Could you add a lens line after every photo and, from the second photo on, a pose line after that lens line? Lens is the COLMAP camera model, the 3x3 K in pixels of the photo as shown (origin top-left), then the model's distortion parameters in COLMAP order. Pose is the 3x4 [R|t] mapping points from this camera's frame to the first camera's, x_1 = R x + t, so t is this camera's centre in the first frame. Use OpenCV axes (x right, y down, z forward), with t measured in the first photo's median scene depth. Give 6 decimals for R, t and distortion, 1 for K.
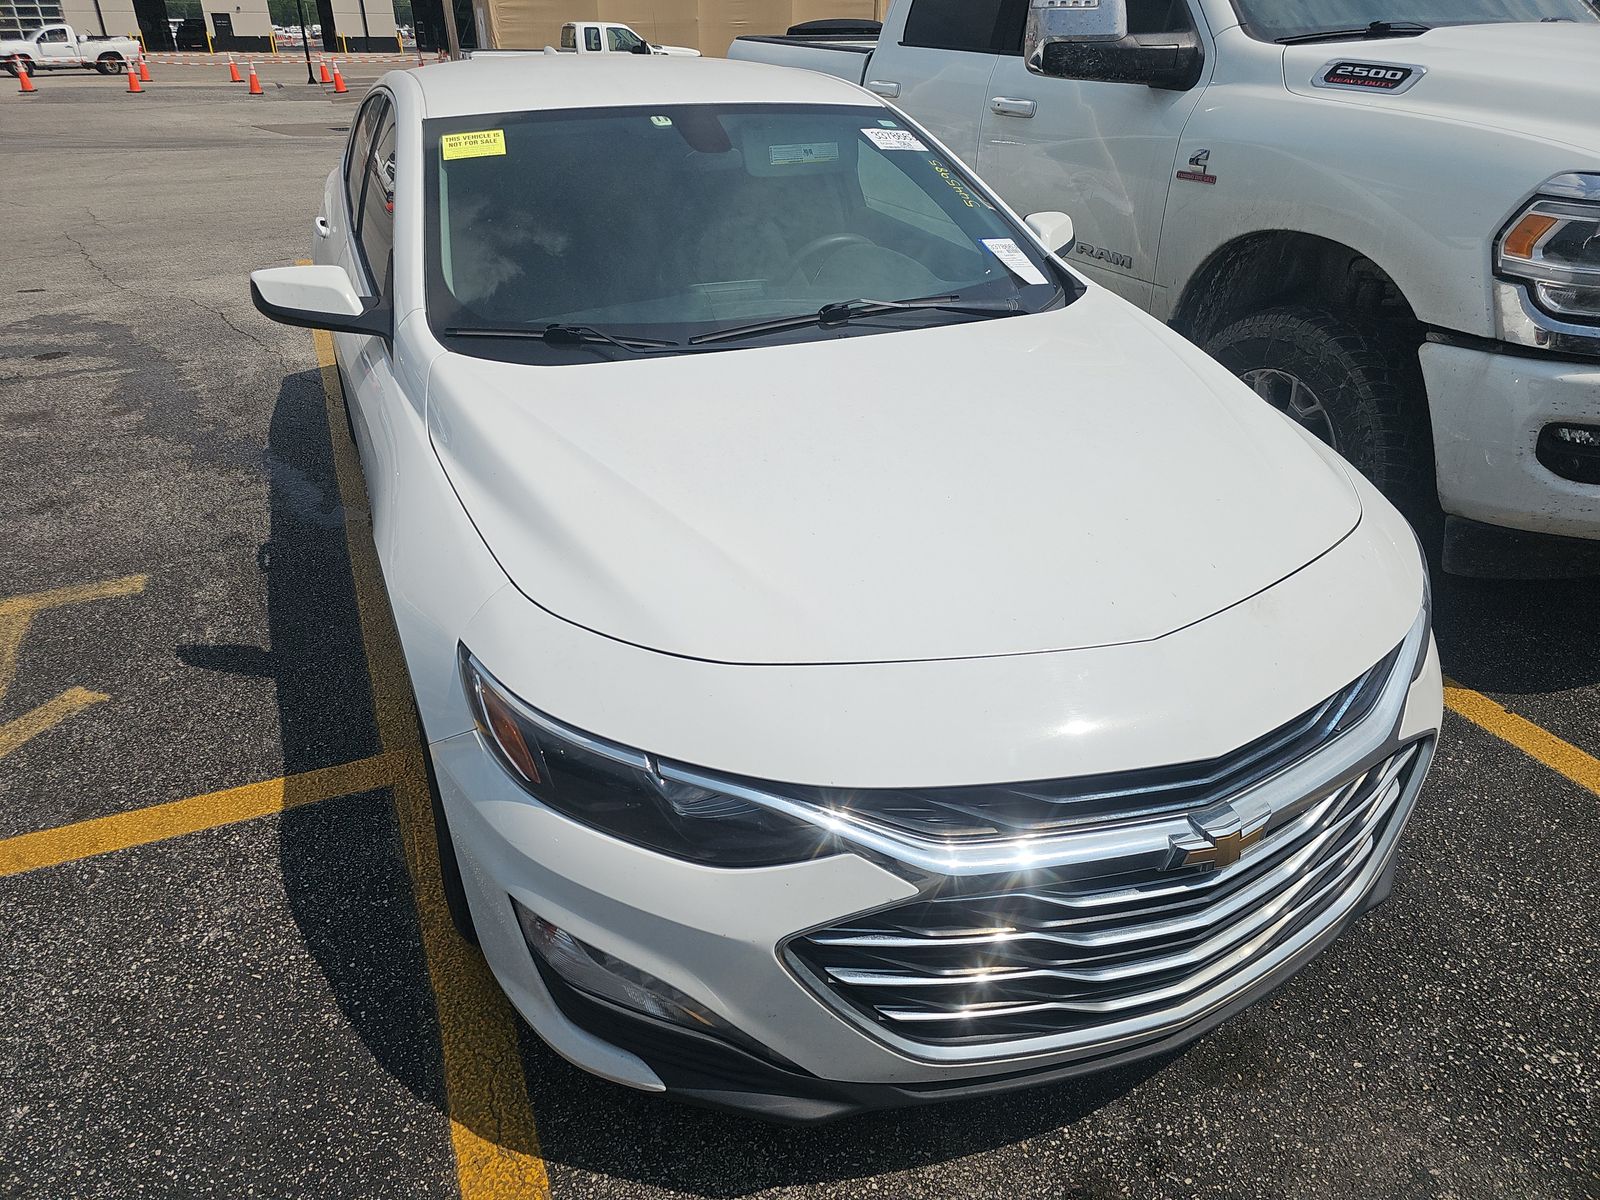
lens RADIAL K [[1069.9, 0, 781.6], [0, 1069.9, 591.3], [0, 0, 1]] dist [0.099581, -0.064650]
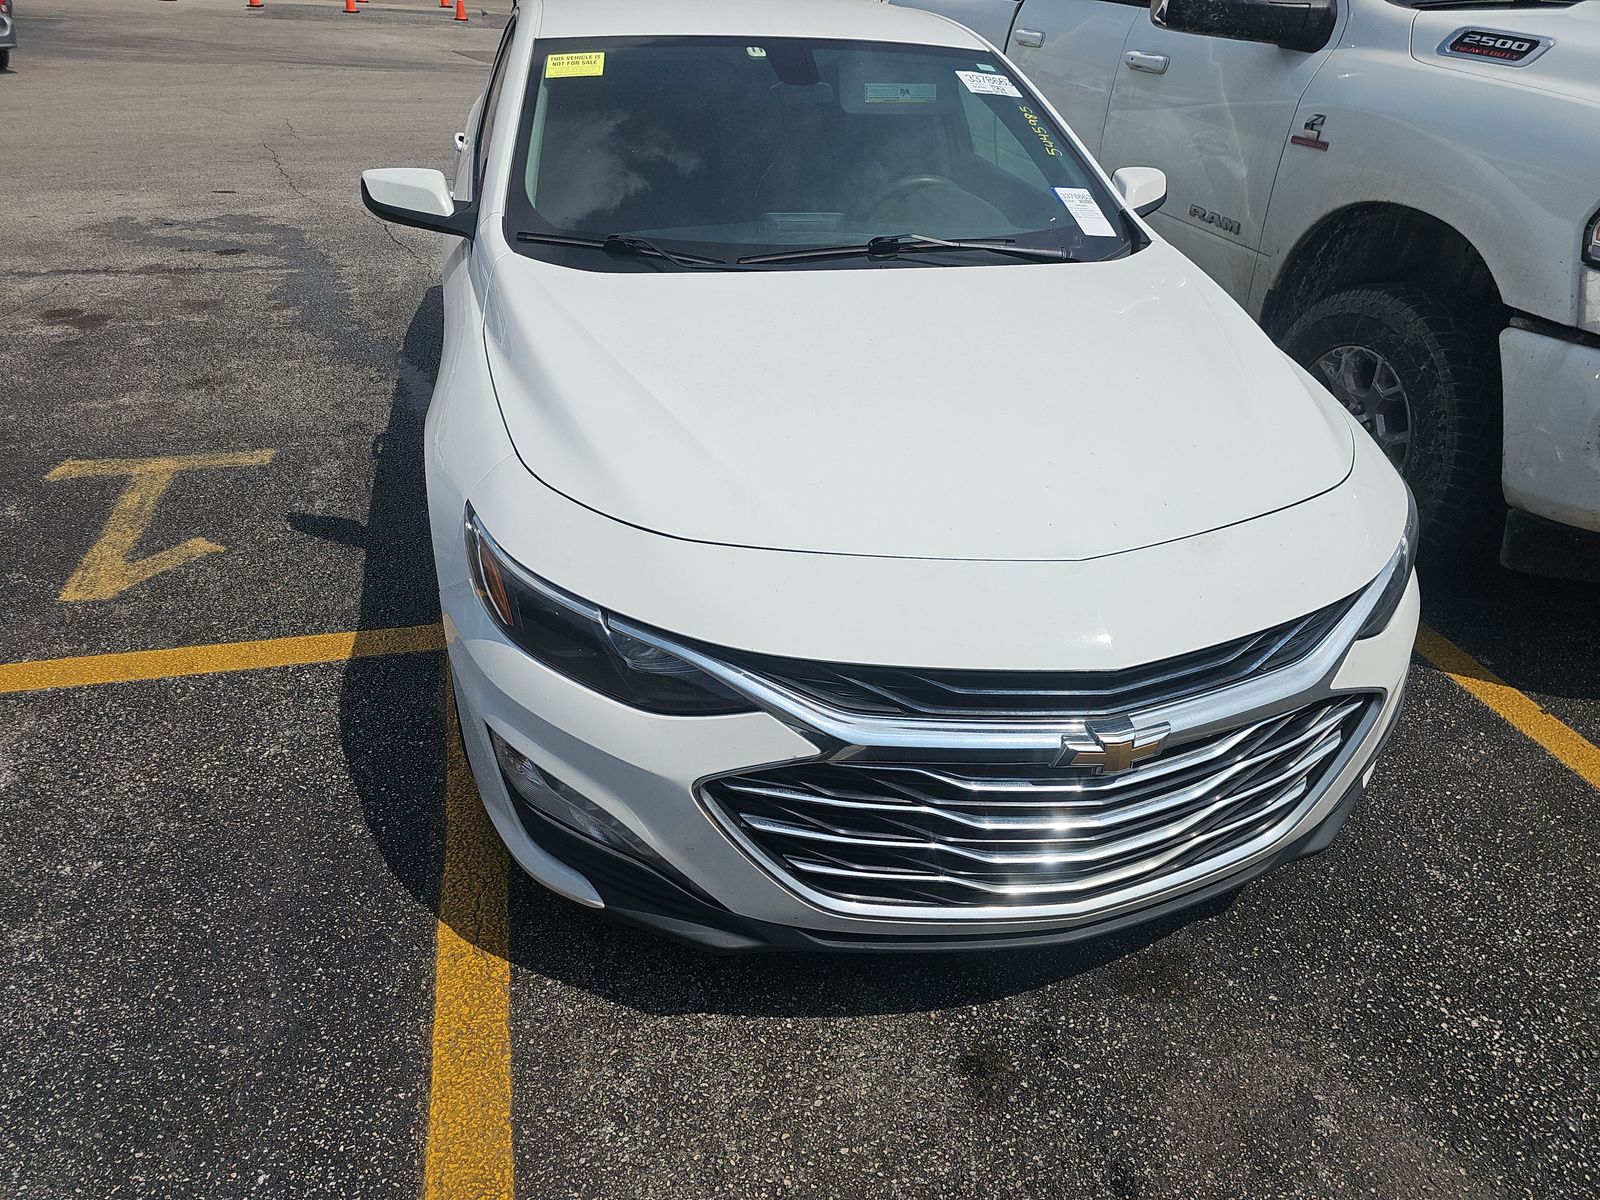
lens RADIAL K [[1068.1, 0, 800.7], [0, 1068.1, 601.4], [0, 0, 1]] dist [0.099020, -0.063188]
pose [[0.988441, 0.109134, -0.105234, 0.117923], [-0.104188, 0.993227, 0.051420, 0.037296], [0.110133, -0.039861, 0.993117, -0.059796]]
